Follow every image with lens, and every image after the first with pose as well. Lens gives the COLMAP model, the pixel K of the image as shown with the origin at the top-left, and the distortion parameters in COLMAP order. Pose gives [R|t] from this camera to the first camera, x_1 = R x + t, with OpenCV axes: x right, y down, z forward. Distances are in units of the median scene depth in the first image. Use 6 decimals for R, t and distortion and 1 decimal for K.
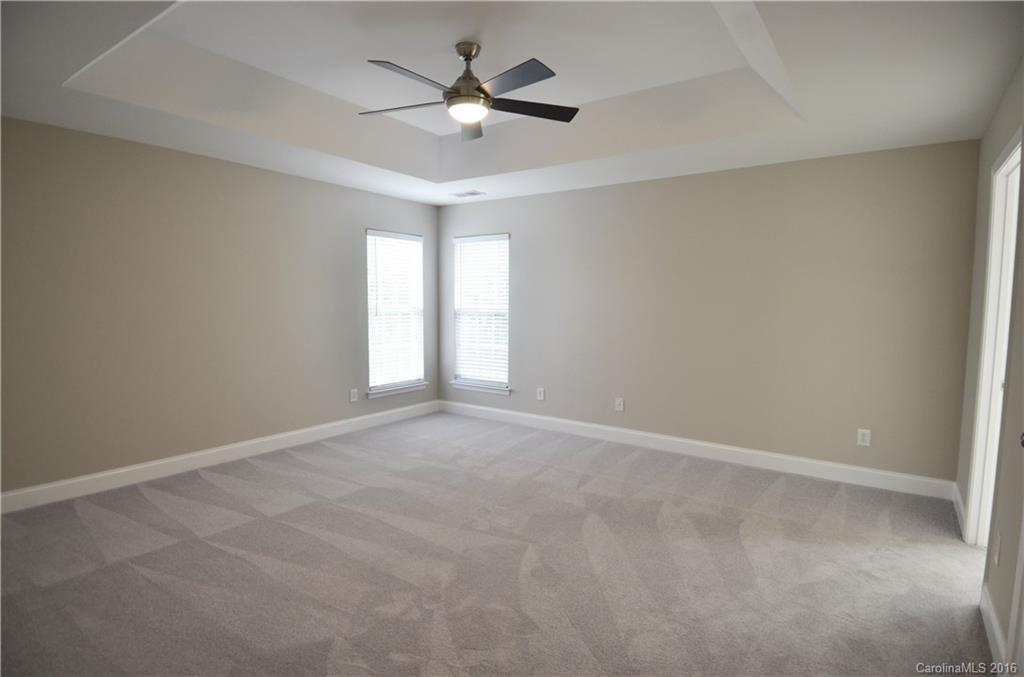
lens RADIAL K [[527.6, 0, 514.5], [0, 527.6, 346.4], [0, 0, 1]] dist [0.046326, -0.050776]
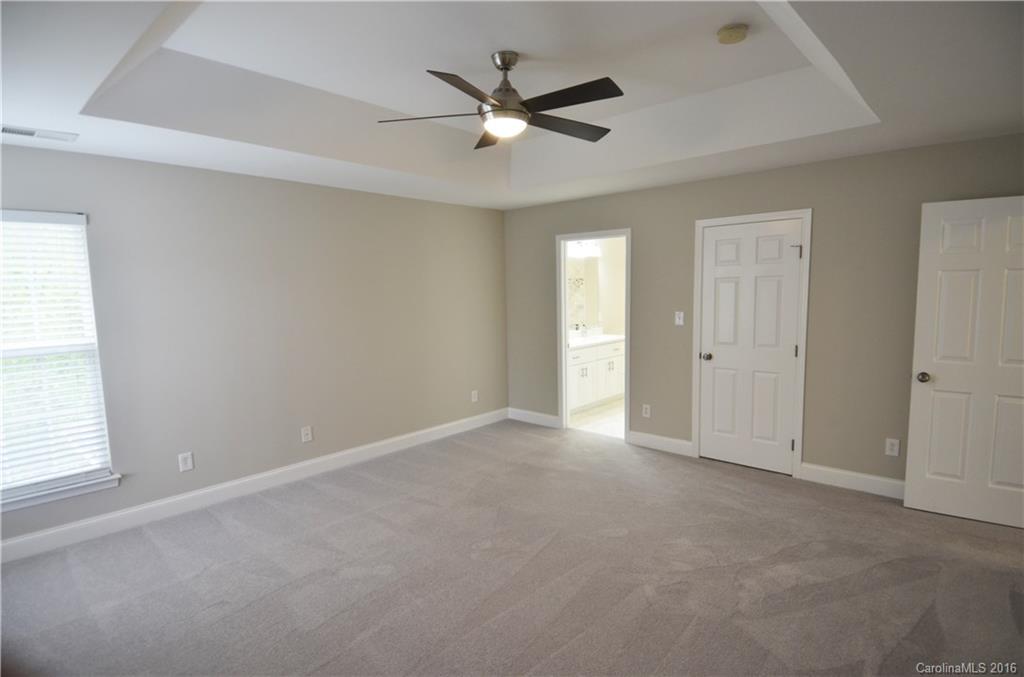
lens RADIAL K [[527.6, 0, 514.5], [0, 527.6, 346.4], [0, 0, 1]] dist [0.046326, -0.050776]
pose [[0.136511, -0.118118, 0.983572, -0.730225], [0.120762, 0.987446, 0.101823, -0.098908], [-0.983250, 0.104878, 0.149061, 0.630300]]
